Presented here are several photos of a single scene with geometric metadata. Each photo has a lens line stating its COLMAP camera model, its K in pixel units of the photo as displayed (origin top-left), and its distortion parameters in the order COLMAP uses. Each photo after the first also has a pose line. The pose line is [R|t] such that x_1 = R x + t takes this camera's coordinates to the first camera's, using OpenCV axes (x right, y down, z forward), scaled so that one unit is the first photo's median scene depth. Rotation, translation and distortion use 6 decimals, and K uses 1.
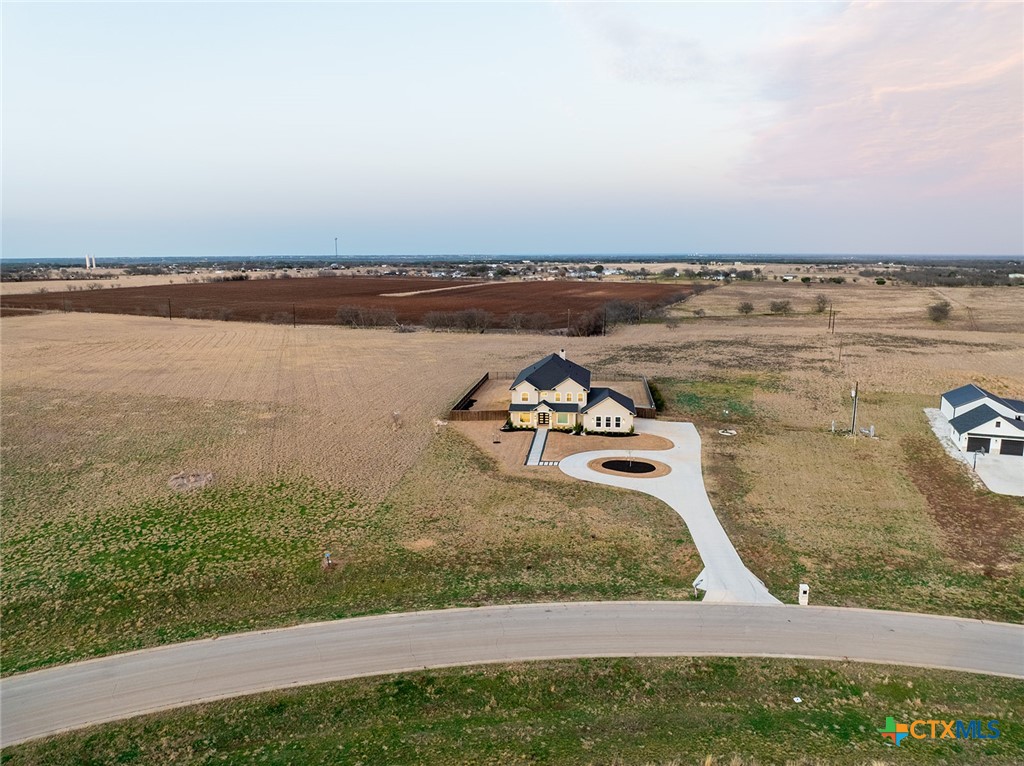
lens RADIAL K [[714.3, 0, 512.0], [0, 714.3, 383.0], [0, 0, 1]] dist [-0.001666, 0.000077]
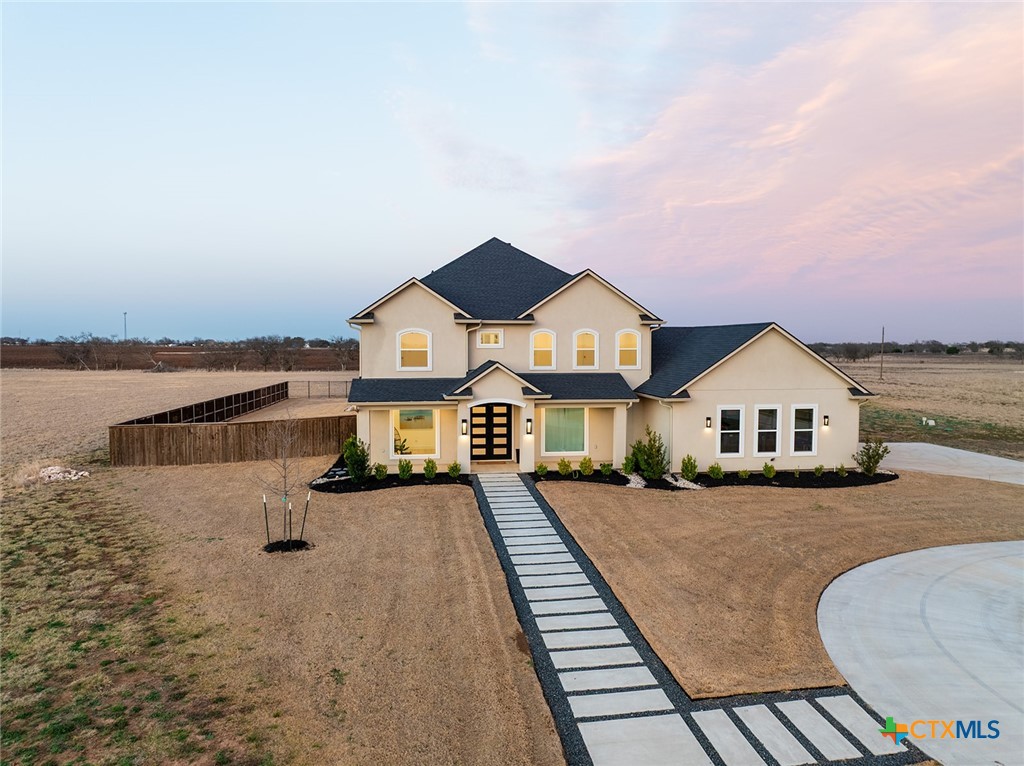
lens RADIAL K [[714.3, 0, 512.0], [0, 714.3, 383.0], [0, 0, 1]] dist [-0.001666, 0.000077]
pose [[0.969030, -0.009544, 0.246759, -0.010081], [0.041361, 0.991410, -0.124082, 0.063774], [-0.243455, 0.130445, 0.961100, 0.767380]]
